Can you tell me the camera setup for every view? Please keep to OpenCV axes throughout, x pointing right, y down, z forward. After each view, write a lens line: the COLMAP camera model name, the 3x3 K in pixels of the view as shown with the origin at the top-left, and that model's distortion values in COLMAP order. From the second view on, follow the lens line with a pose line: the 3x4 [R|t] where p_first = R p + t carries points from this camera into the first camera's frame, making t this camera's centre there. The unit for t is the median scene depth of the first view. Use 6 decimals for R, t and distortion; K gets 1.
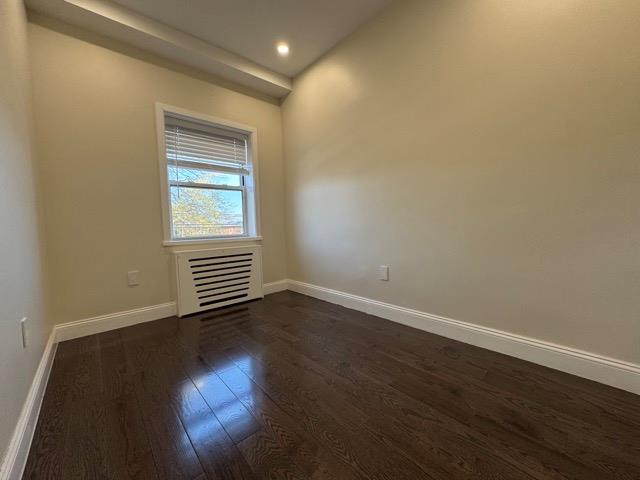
lens RADIAL K [[254.4, 0, 320.0], [0, 254.4, 240.0], [0, 0, 1]] dist [-0.000635, 0.000055]
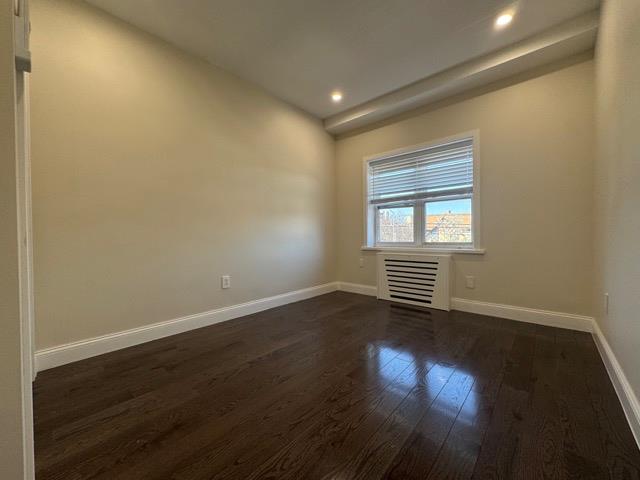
lens RADIAL K [[256.5, 0, 317.9], [0, 256.5, 241.1], [0, 0, 1]] dist [0.000583, -0.000082]
pose [[0.109891, 0.064927, -0.991821, 0.815115], [-0.035386, 0.997487, 0.061377, -0.093894], [0.993314, 0.028351, 0.111912, 0.512430]]
